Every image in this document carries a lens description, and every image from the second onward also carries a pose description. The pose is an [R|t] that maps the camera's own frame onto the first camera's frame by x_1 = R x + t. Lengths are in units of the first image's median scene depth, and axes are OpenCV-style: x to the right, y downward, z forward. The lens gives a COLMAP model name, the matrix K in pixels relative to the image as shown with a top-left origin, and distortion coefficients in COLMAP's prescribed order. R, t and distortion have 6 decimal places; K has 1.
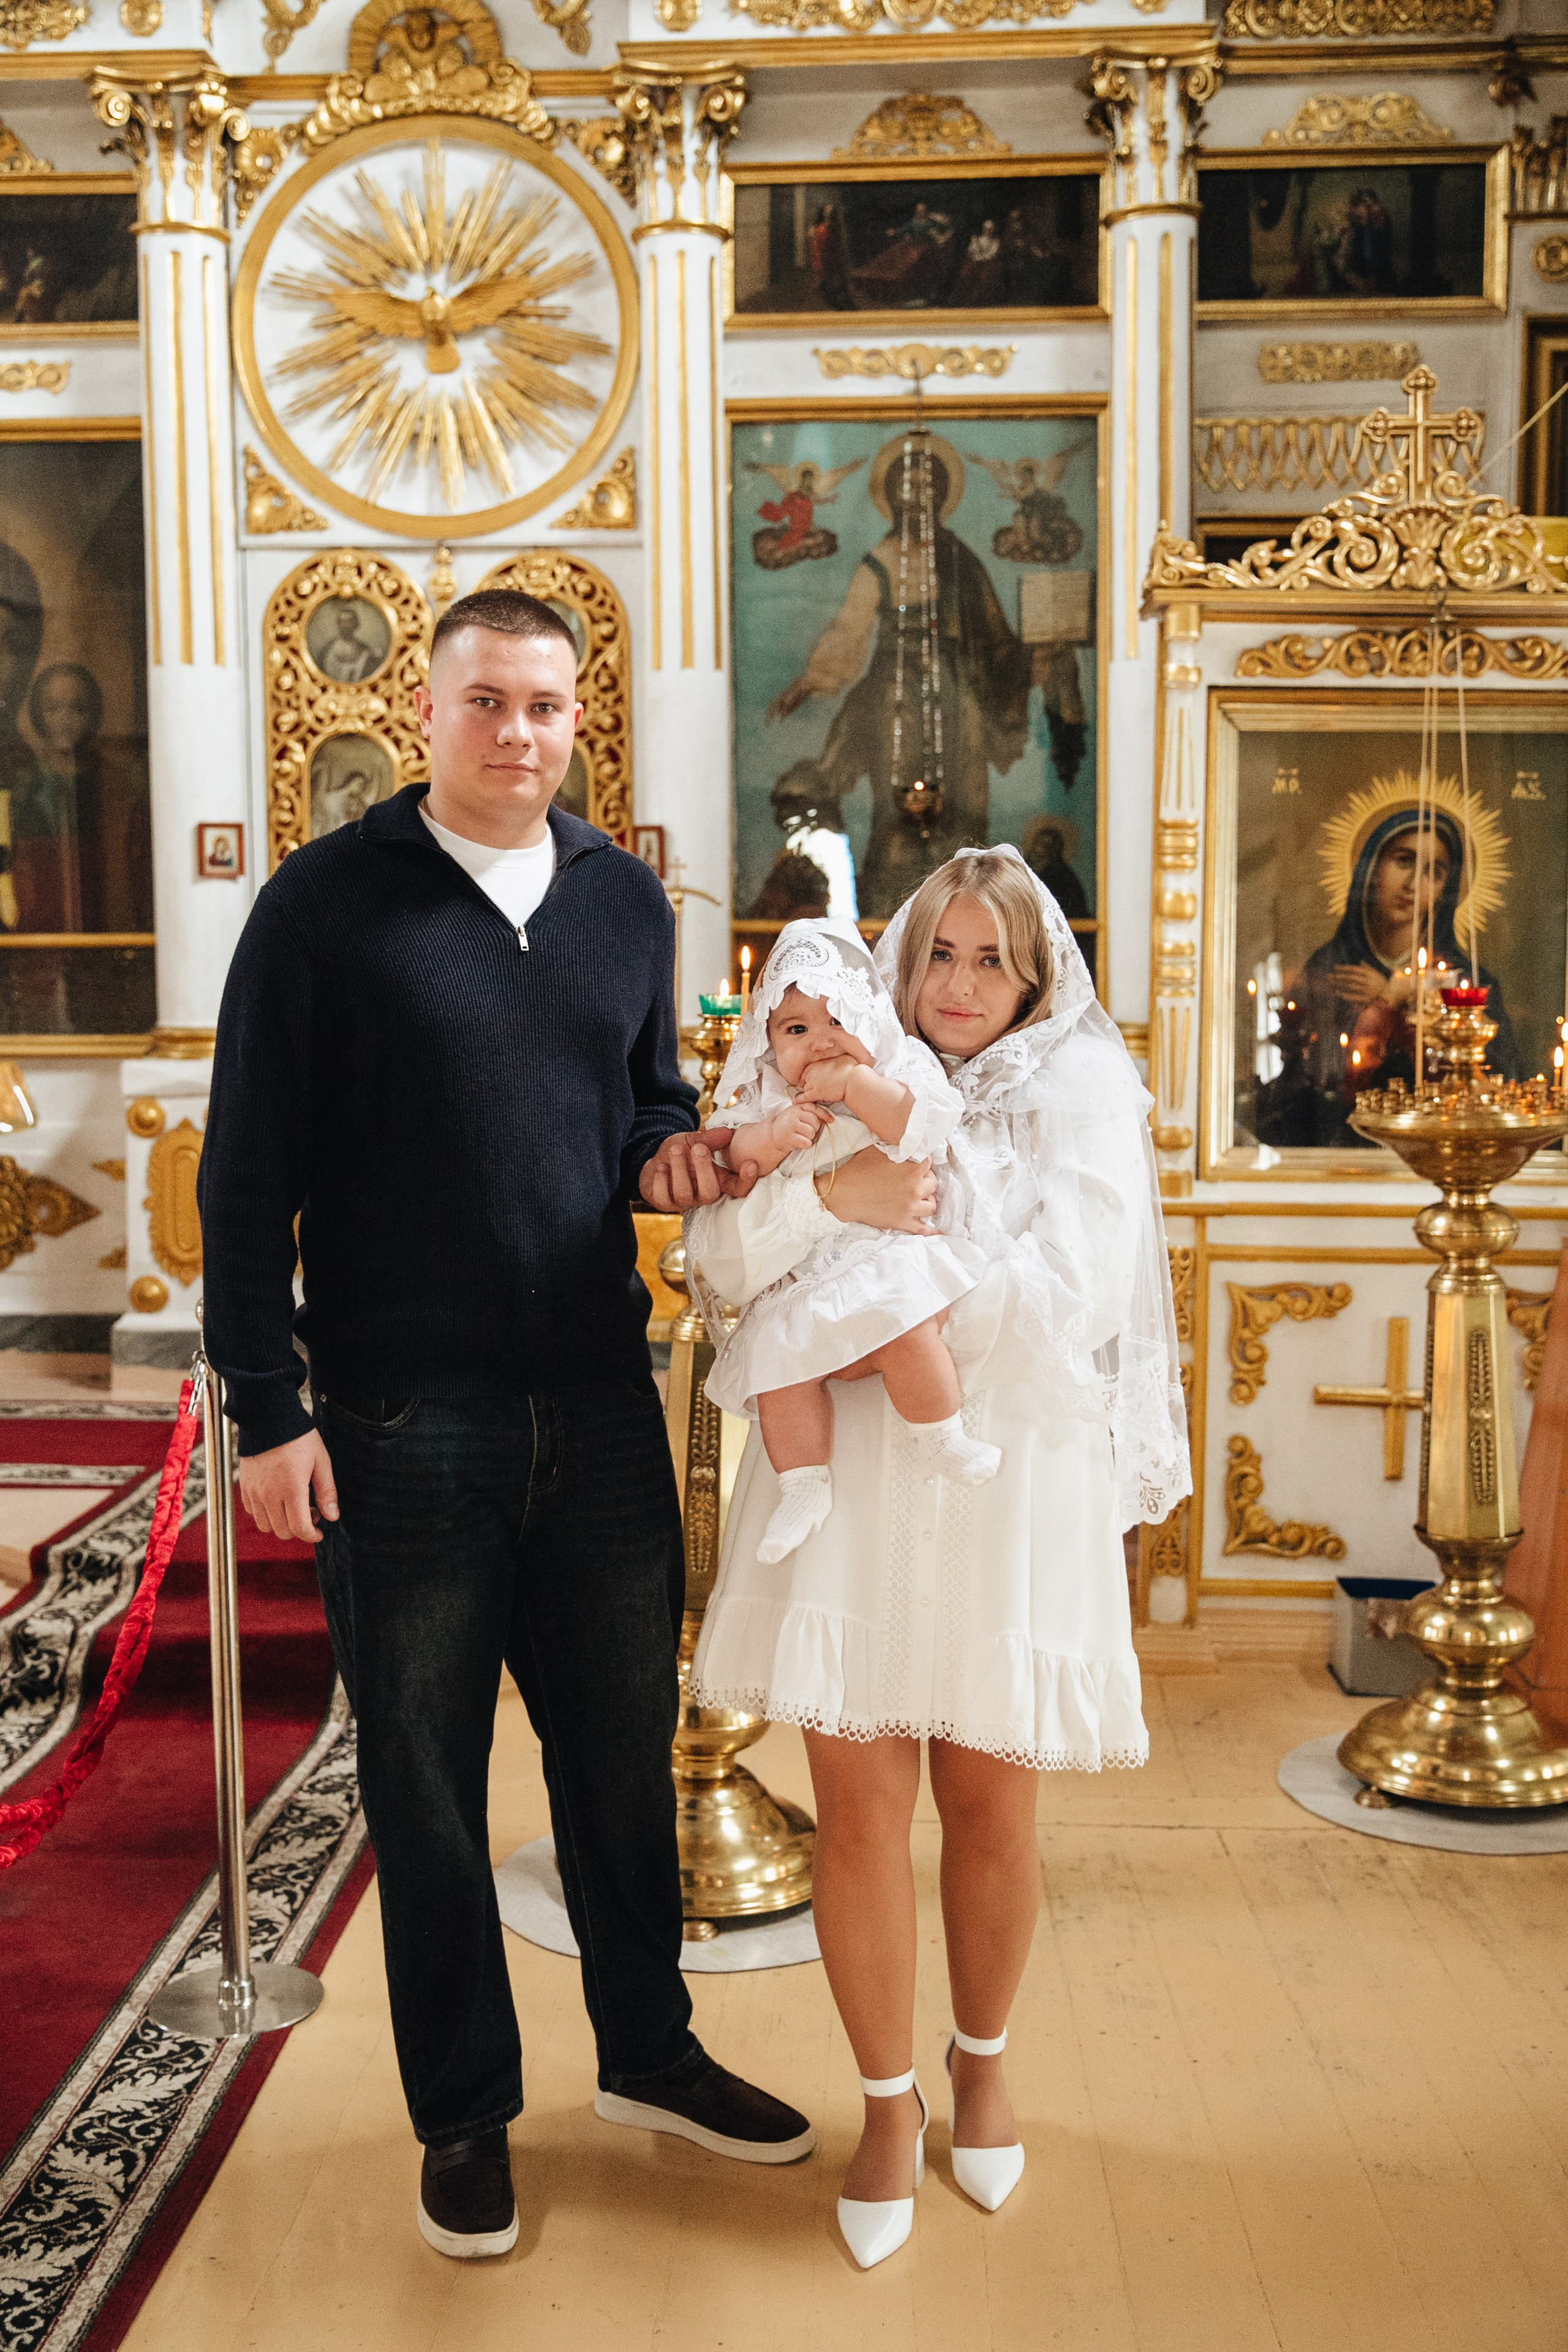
lens RADIAL K [[2500.3, 0, 771.6], [0, 2500.3, 1140.6], [0, 0, 1]] dist [-0.020674, 0.104897]
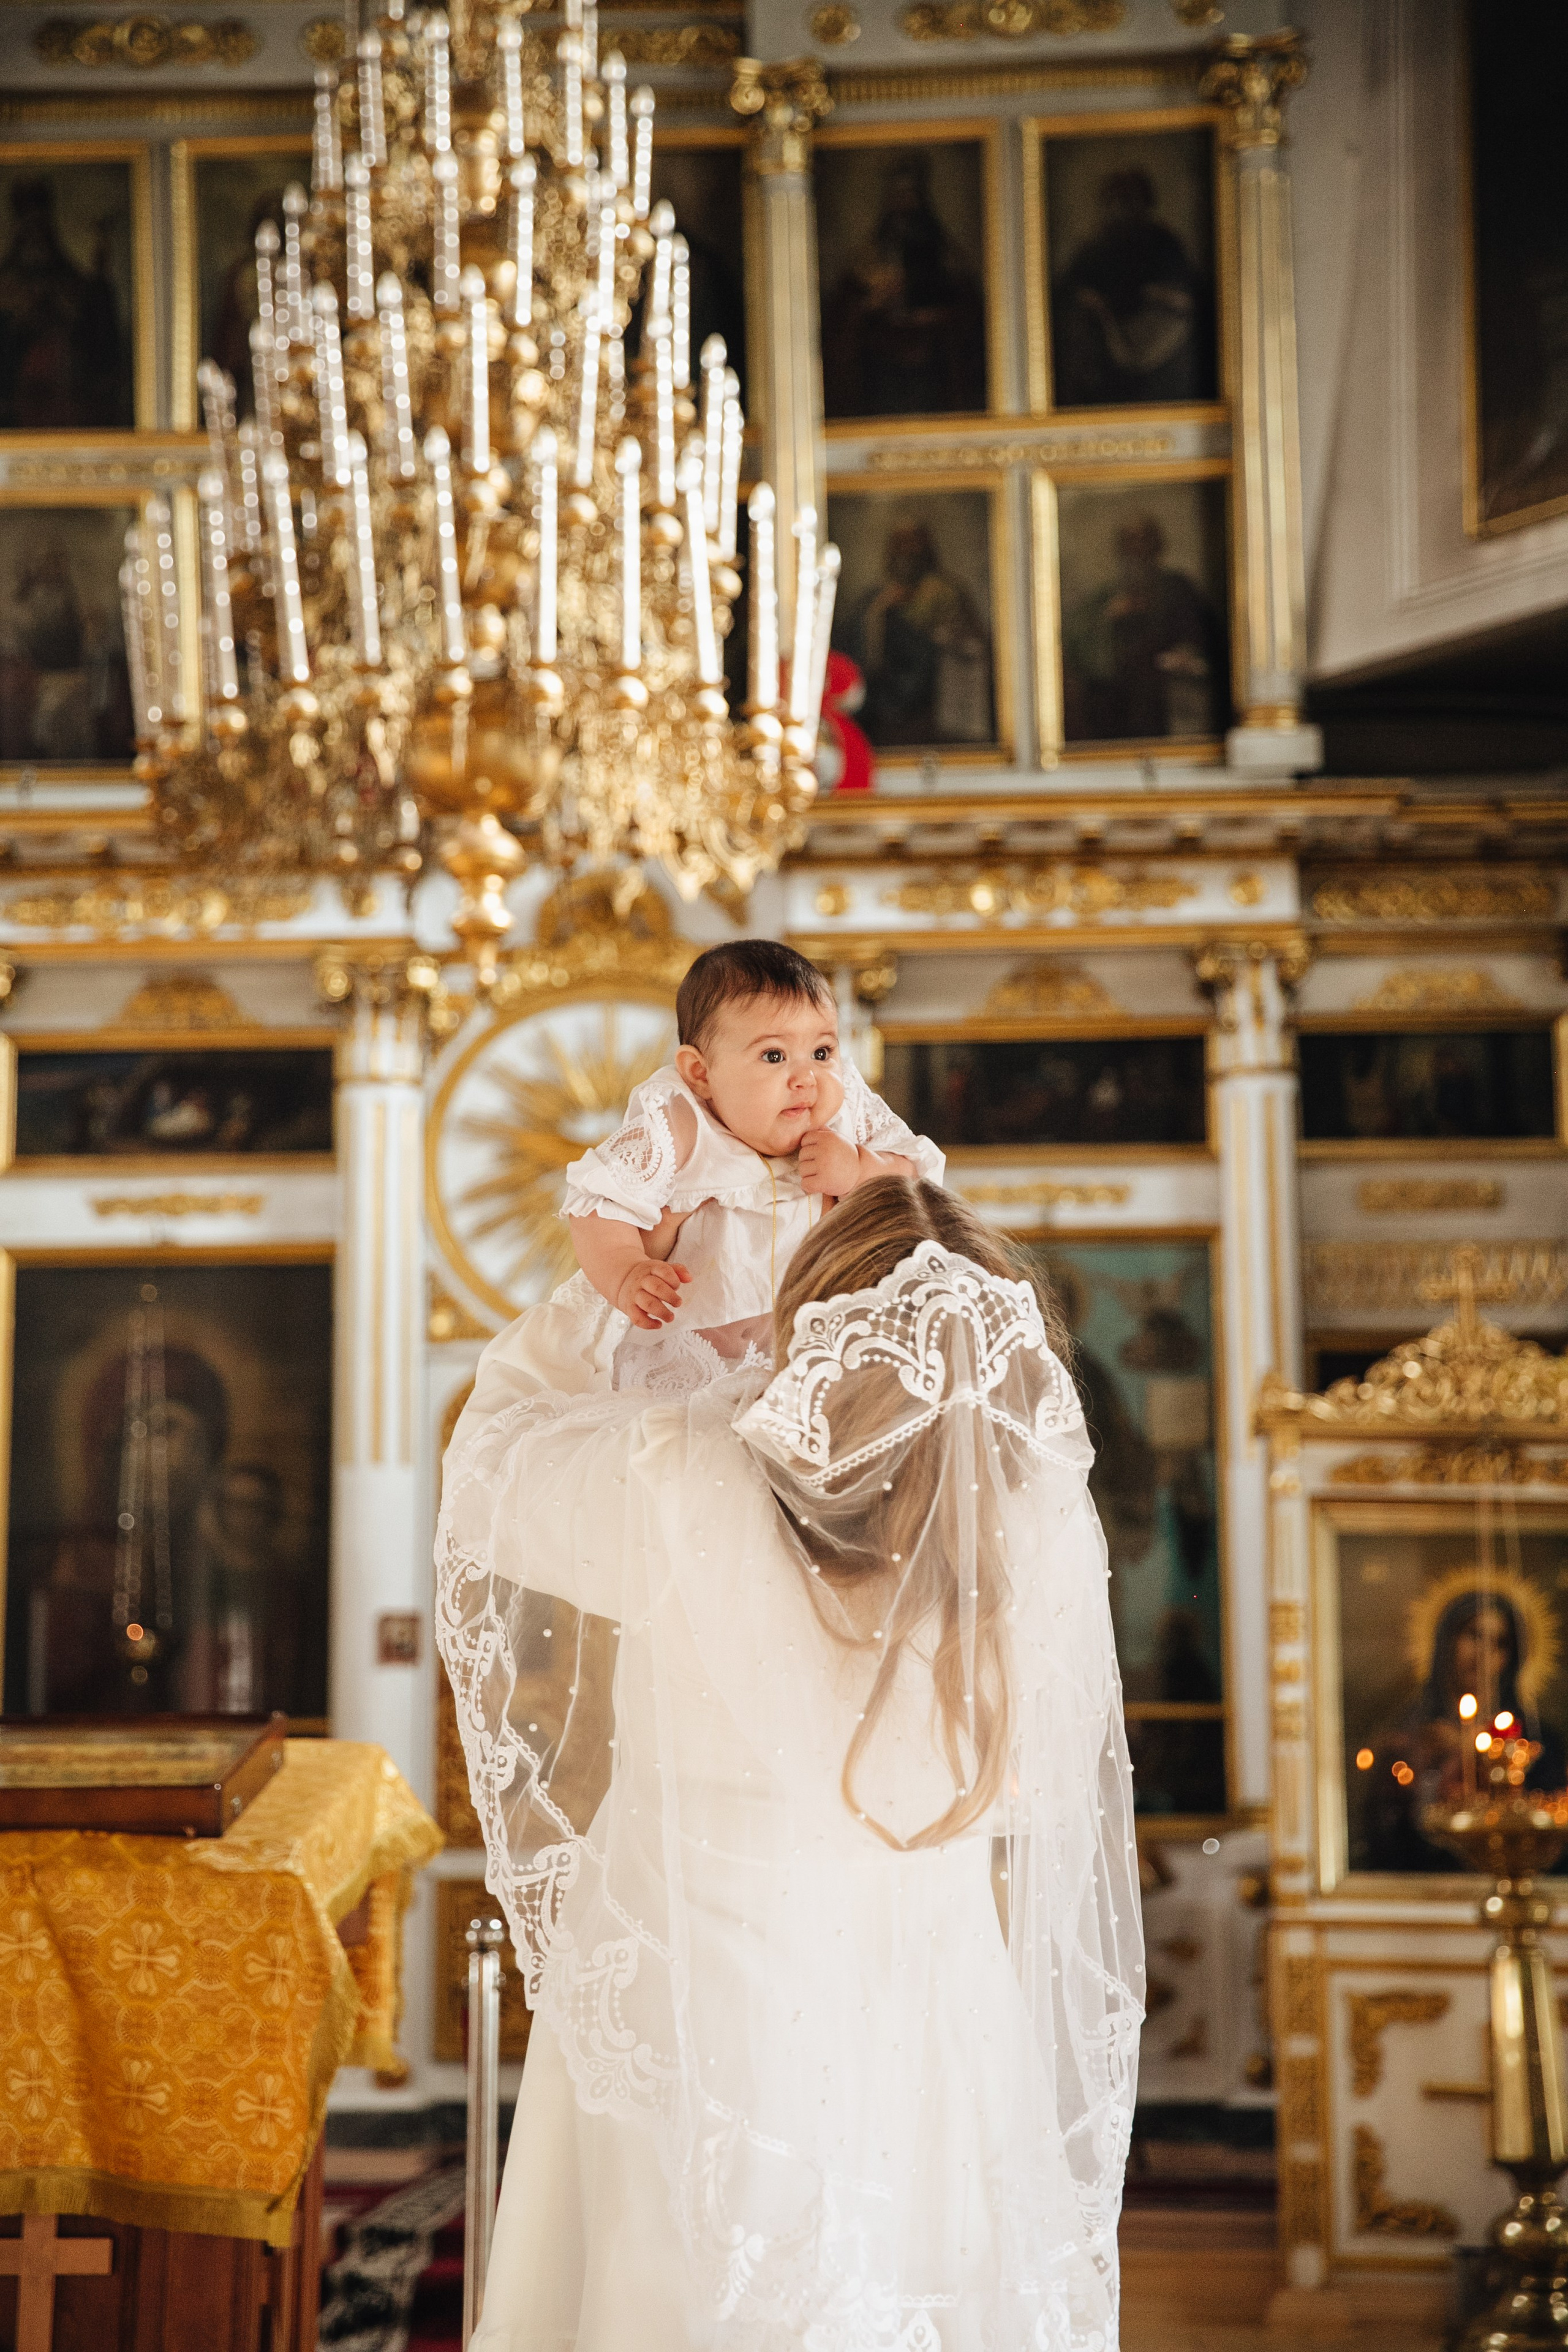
lens RADIAL K [[3678.5, 0, 782.8], [0, 3678.5, 1222.1], [0, 0, 1]] dist [0.143662, -0.010546]
pose [[0.999963, 0.001275, 0.008486, -0.073004], [0.000801, 0.970715, -0.240233, 0.091178], [-0.008544, 0.240231, 0.970678, -0.580533]]
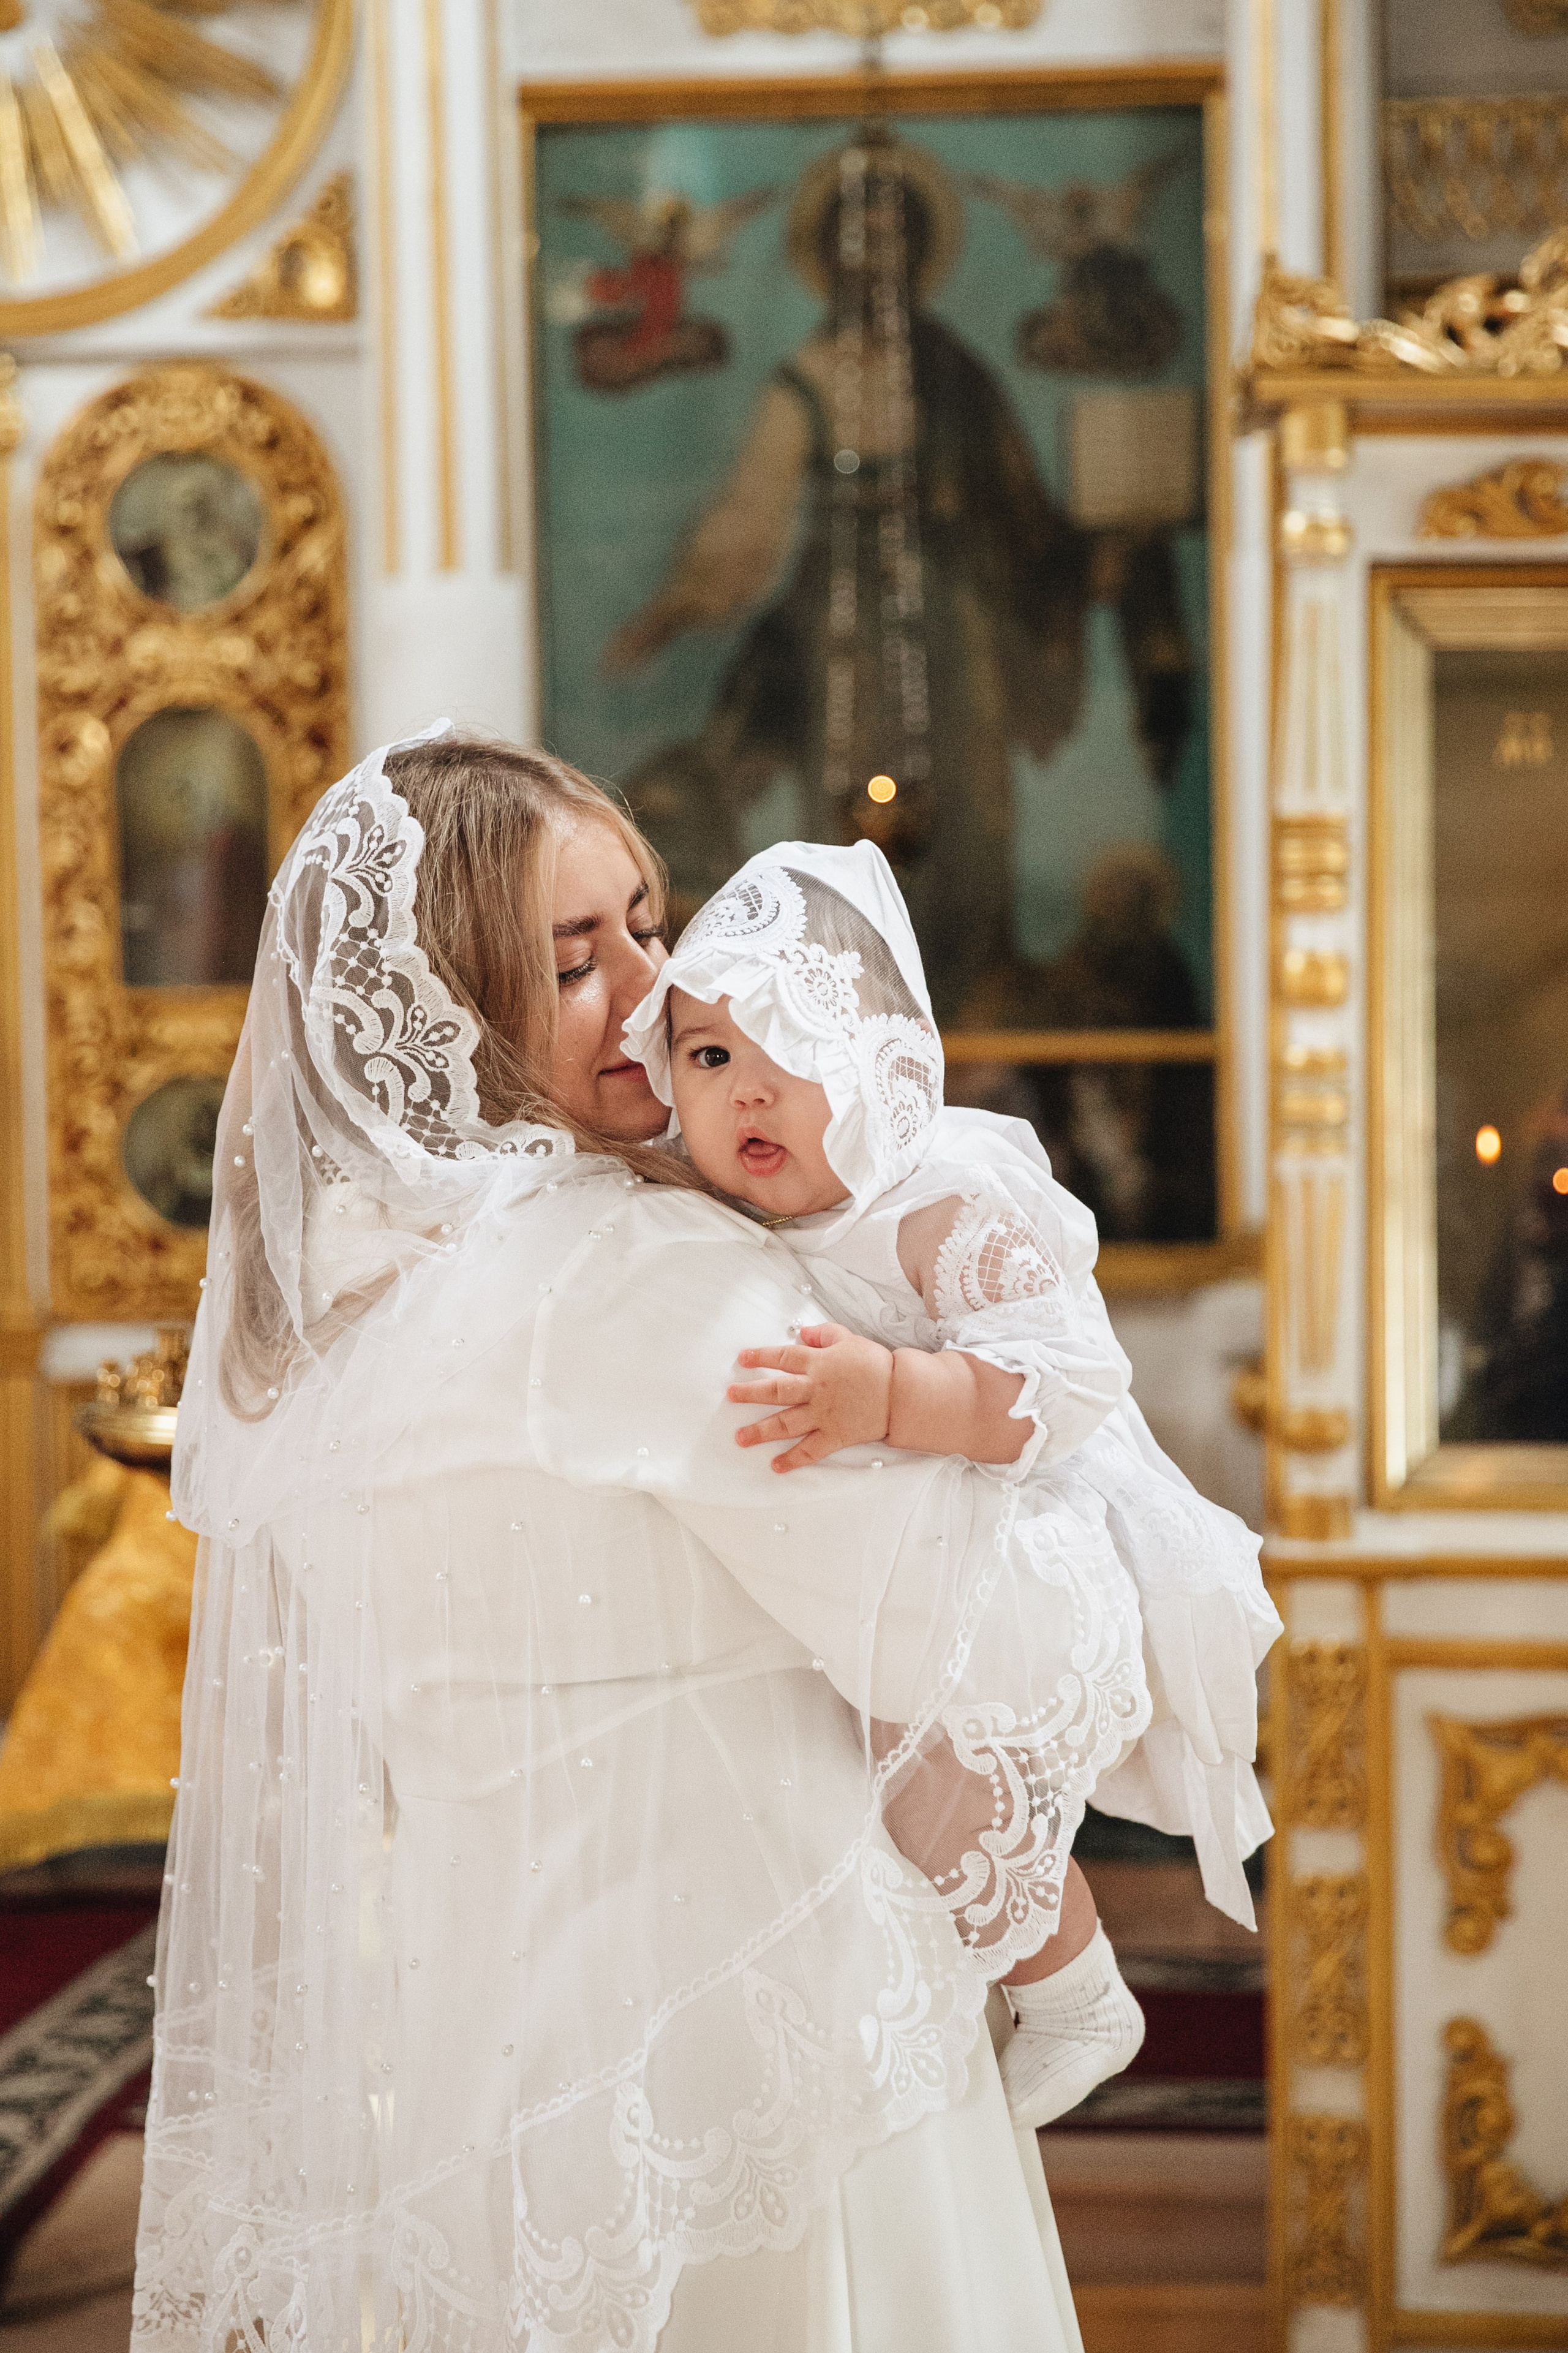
lens RADIAL K [[4369.1, 0, 760.2], [0, 4369.1, 1136.2], [0, 0, 1]] dist [0.163402, -0.003756]
pose [[0.999960, -0.008584, -0.002432, 0.034881], [0.008369, 0.996933, -0.077807, 0.005821], [0.003092, 0.077783, 0.996965, 0.067246]]
